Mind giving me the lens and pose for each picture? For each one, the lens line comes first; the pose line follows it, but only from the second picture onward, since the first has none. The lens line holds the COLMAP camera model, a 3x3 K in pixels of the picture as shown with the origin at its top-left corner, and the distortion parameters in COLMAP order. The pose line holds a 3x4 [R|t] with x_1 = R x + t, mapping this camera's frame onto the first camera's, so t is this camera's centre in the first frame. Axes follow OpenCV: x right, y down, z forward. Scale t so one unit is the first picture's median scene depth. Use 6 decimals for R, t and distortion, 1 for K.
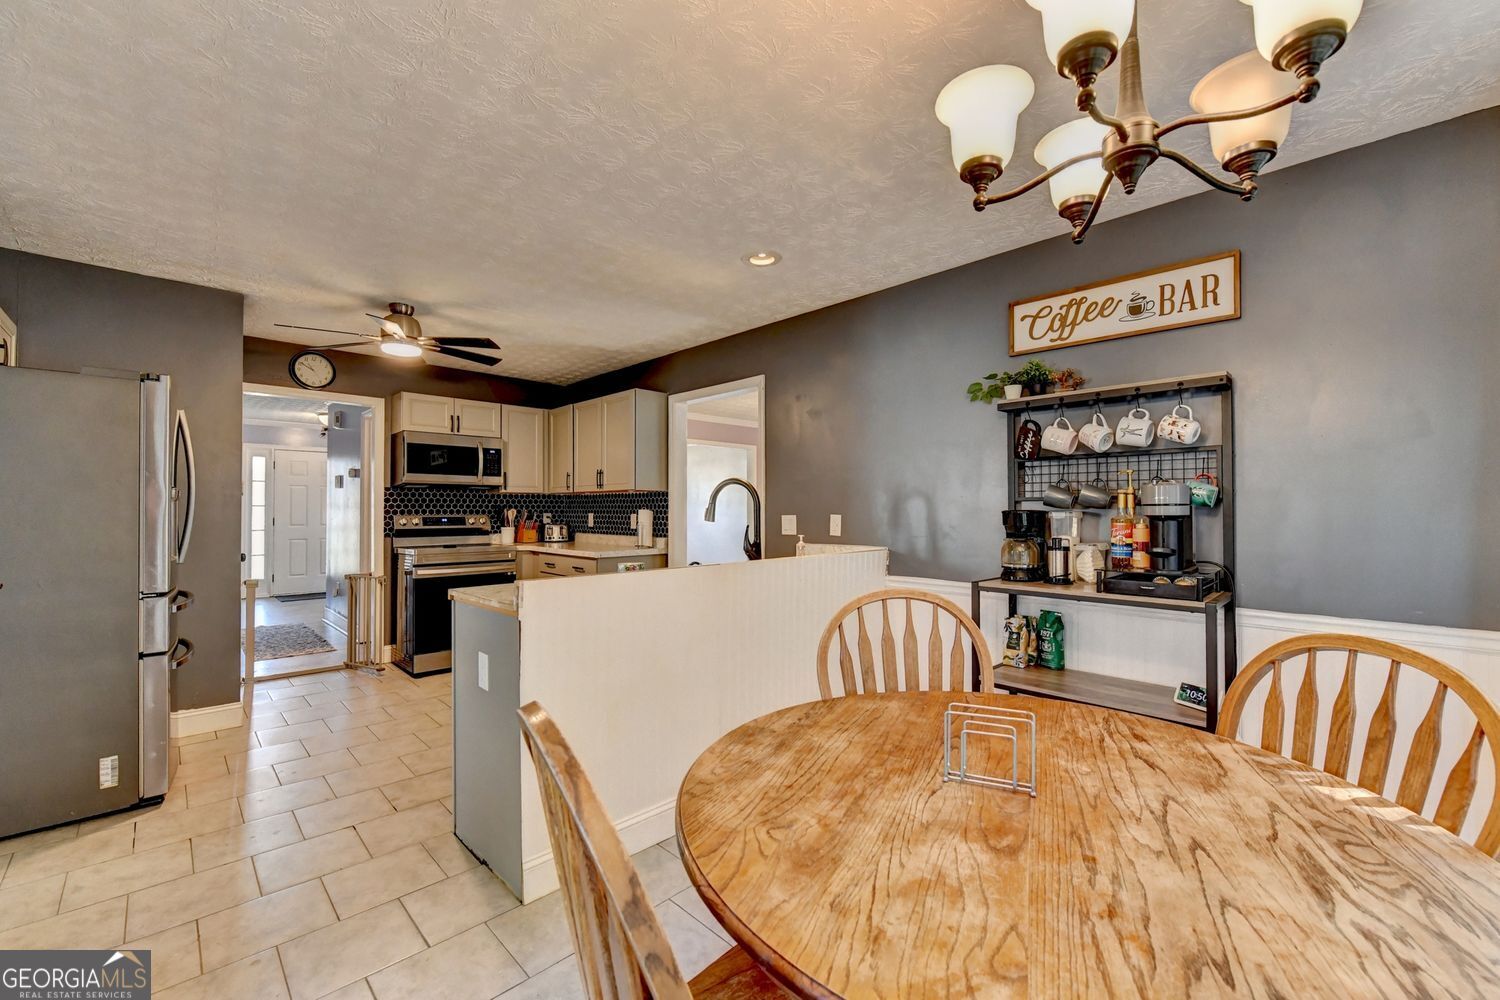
lens RADIAL K [[622.0, 0, 736.8], [0, 622.0, 500.4], [0, 0, 1]] dist [-0.007939, -0.000755]
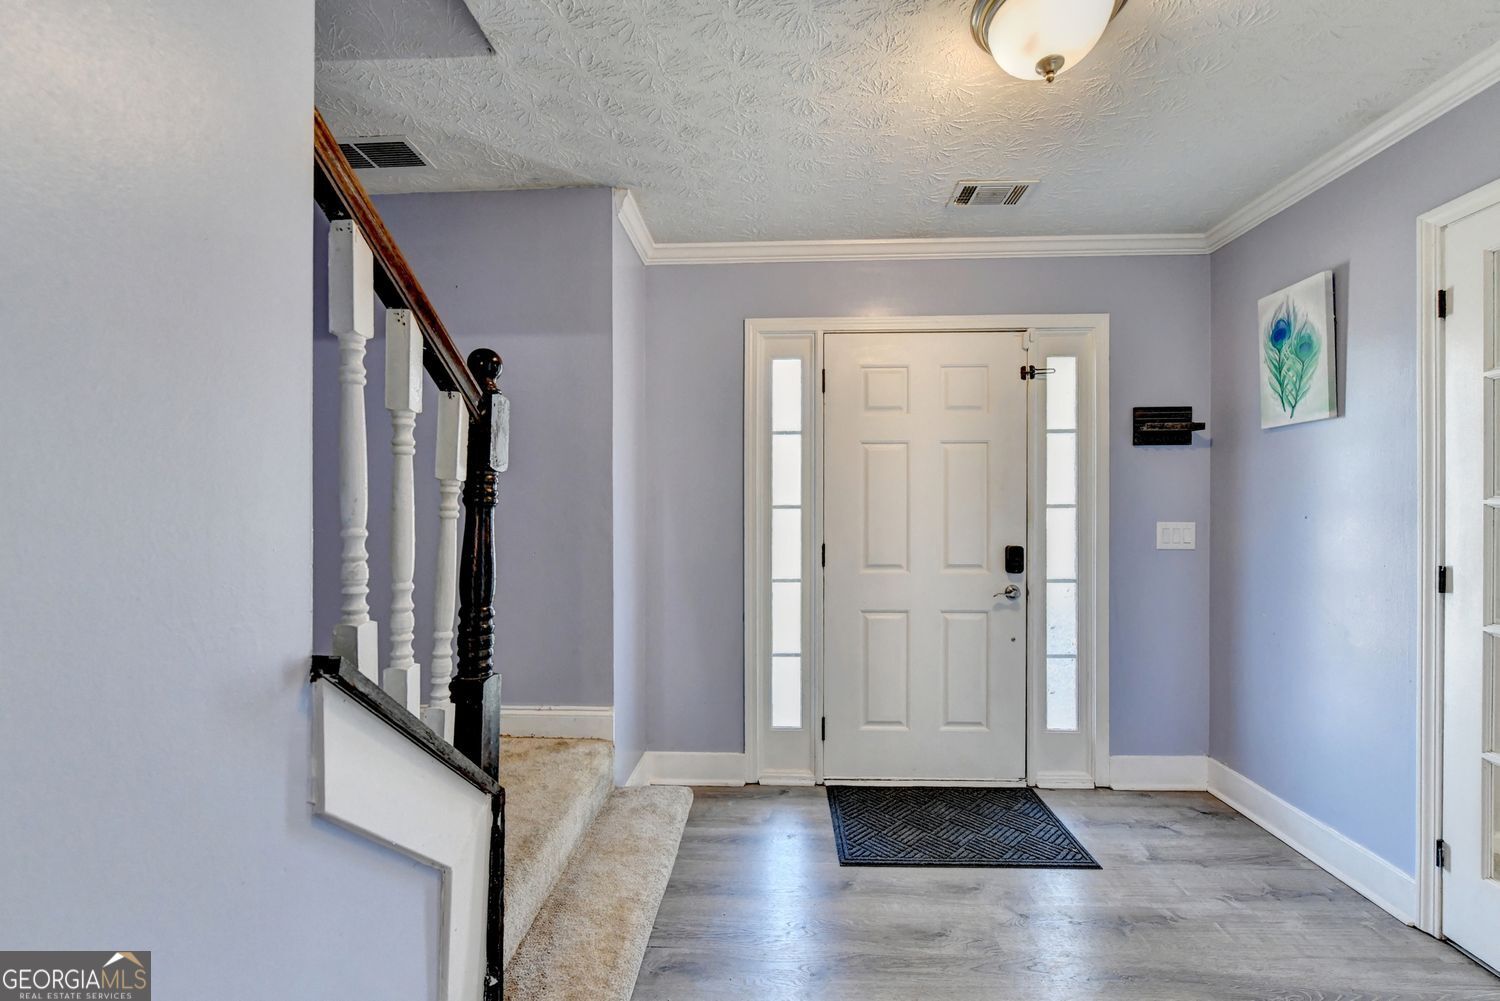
lens RADIAL K [[622.0, 0, 751.4], [0, 622.0, 498.1], [0, 0, 1]] dist [-0.007939, -0.000755]
pose [[0.711013, -0.001269, -0.703178, -1.004316], [0.010431, 0.999907, 0.008742, 0.005199], [0.703102, -0.013550, 0.710960, 1.365026]]
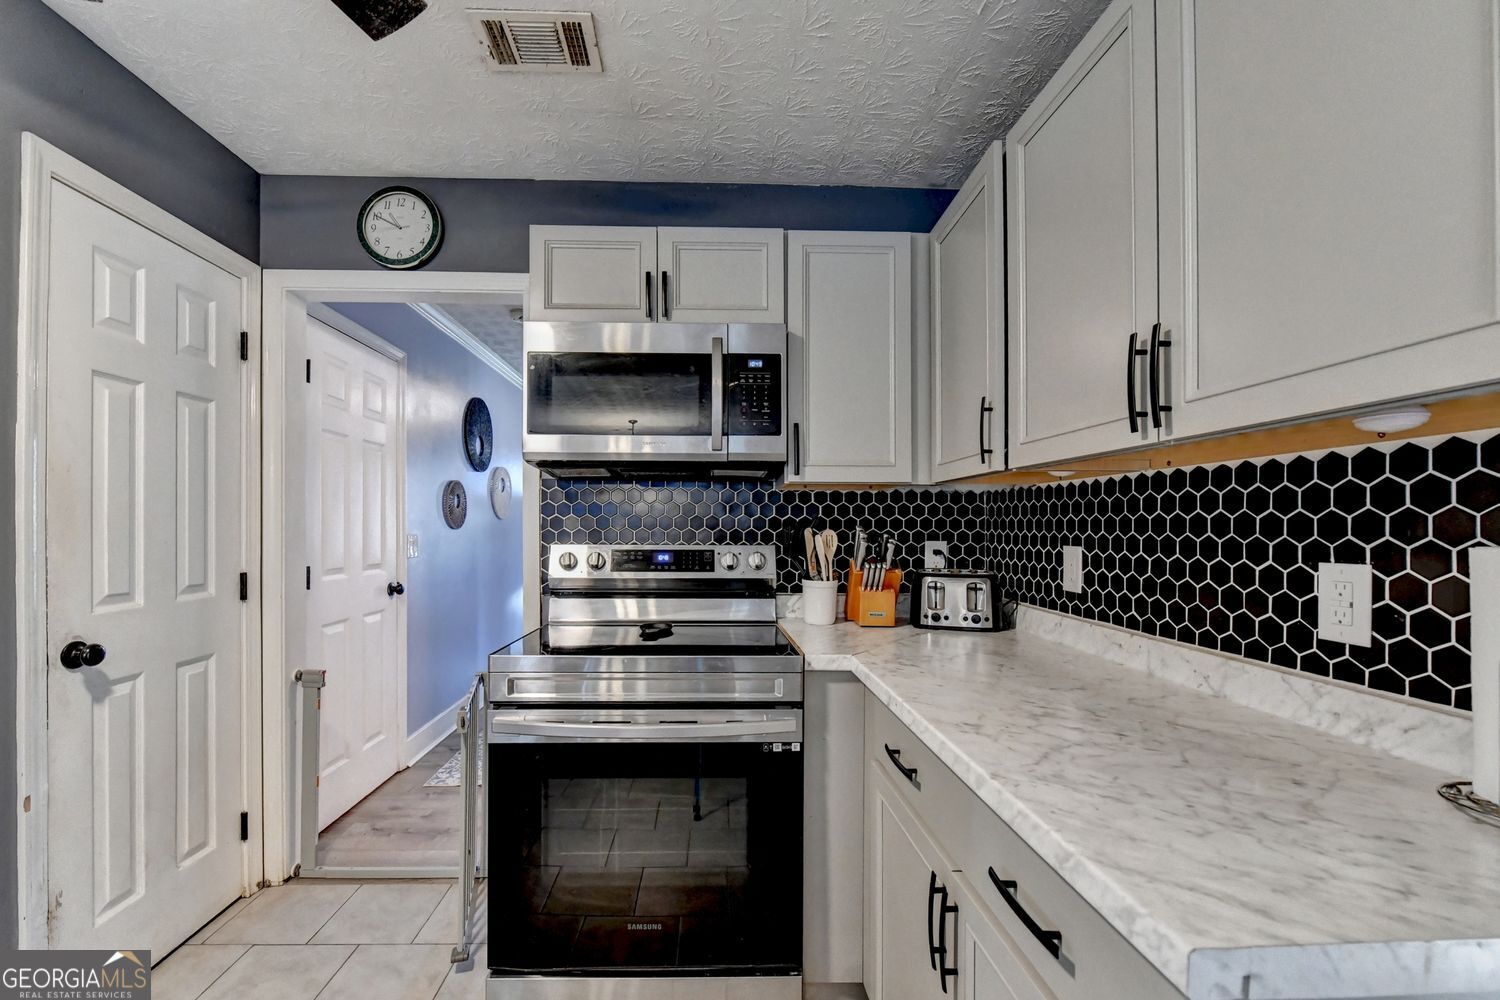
lens RADIAL K [[622.0, 0, 718.8], [0, 622.0, 521.9], [0, 0, 1]] dist [-0.007939, -0.000755]
pose [[0.759919, -0.000964, -0.650017, -0.197488], [0.007315, 0.999948, 0.007068, 0.006631], [0.649977, -0.010126, 0.759886, 0.770429]]
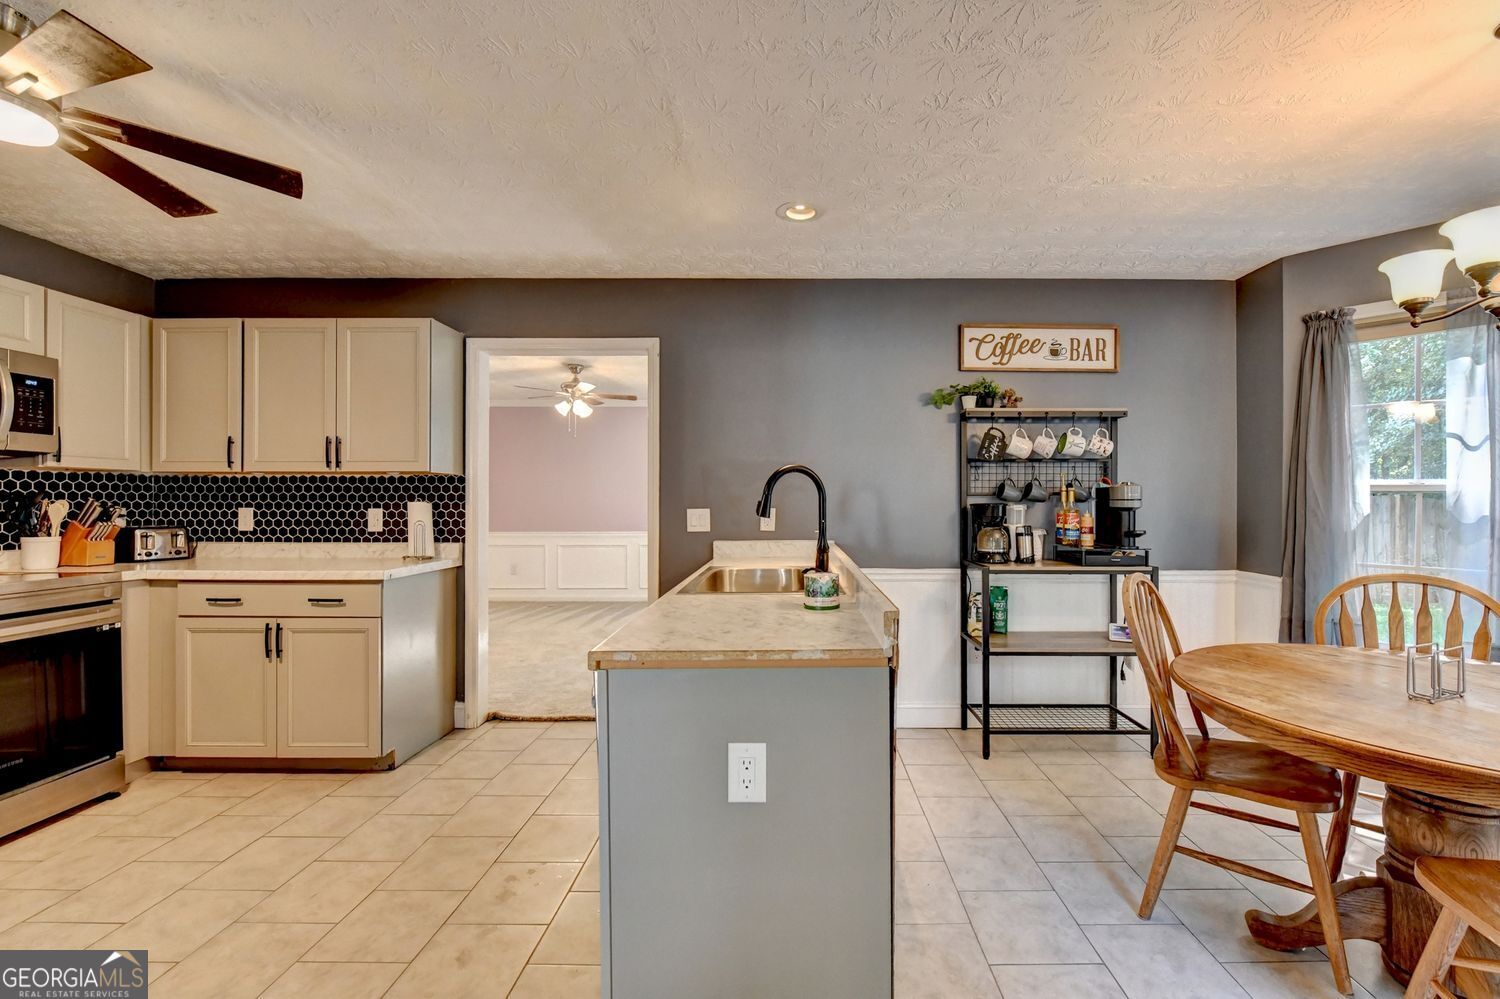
lens RADIAL K [[622.0, 0, 787.4], [0, 622.0, 498.8], [0, 0, 1]] dist [-0.007939, -0.000755]
pose [[0.682018, 0.003746, 0.731325, -0.362097], [-0.012278, 0.999905, 0.006329, 0.002216], [-0.731232, -0.013296, 0.681999, 0.256291]]
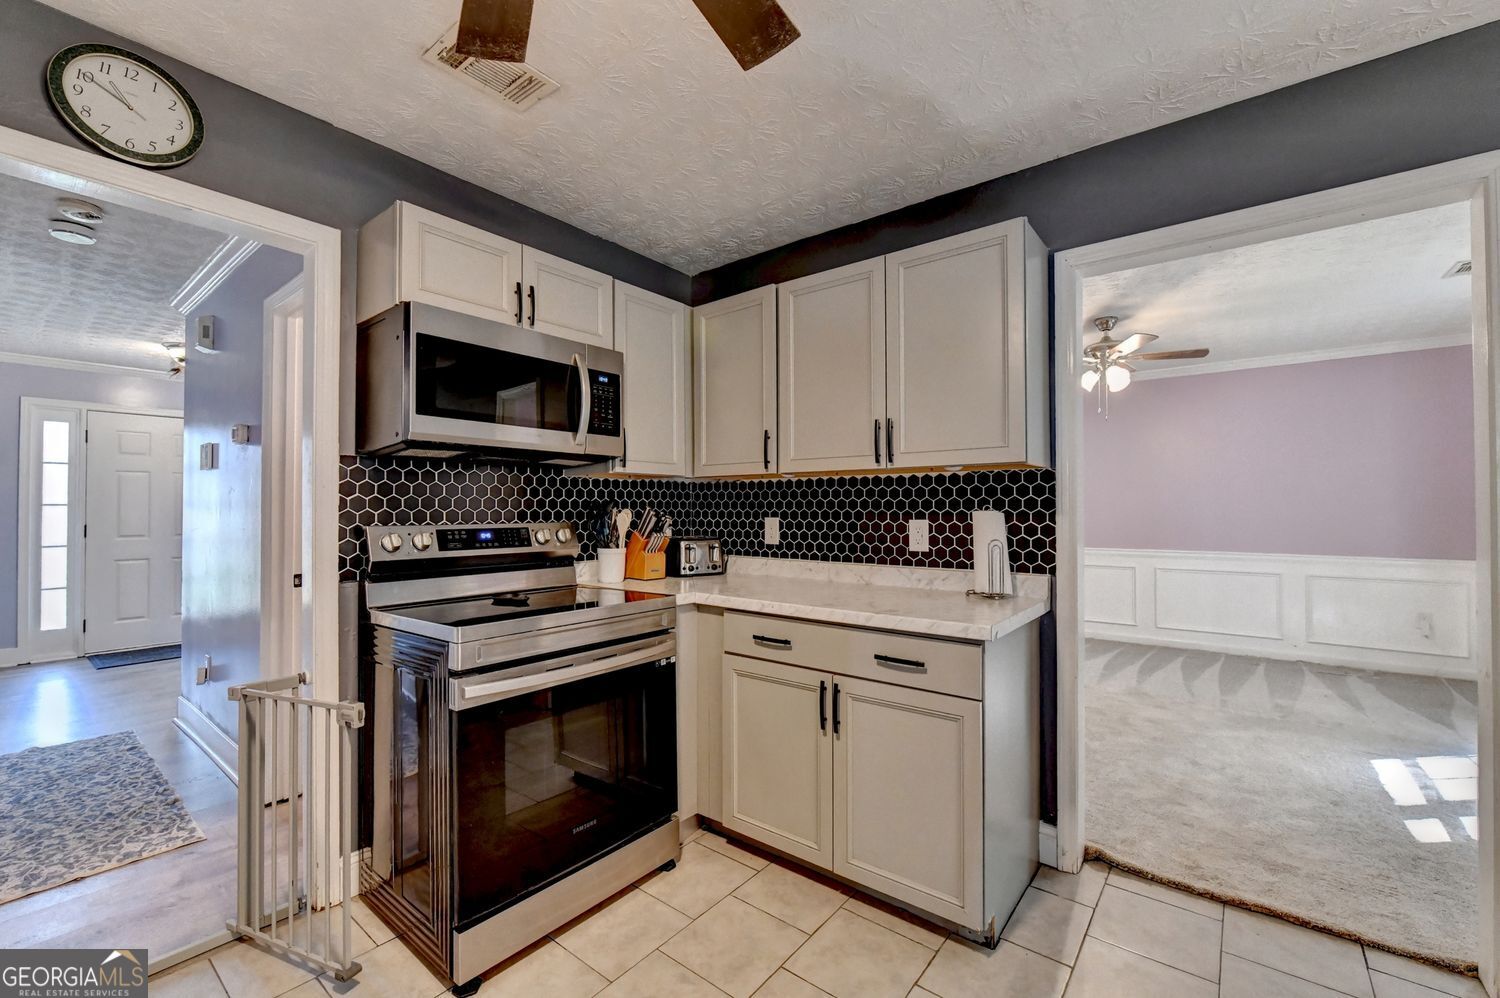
lens RADIAL K [[611.5, 0, 753.4], [0, 611.5, 500.2], [0, 0, 1]] dist [-0.009477, -0.000236]
pose [[0.986813, 0.000611, 0.161862, -0.381279], [-0.000914, 0.999998, 0.001800, 0.006505], [-0.161861, -0.001924, 0.986812, 0.591146]]
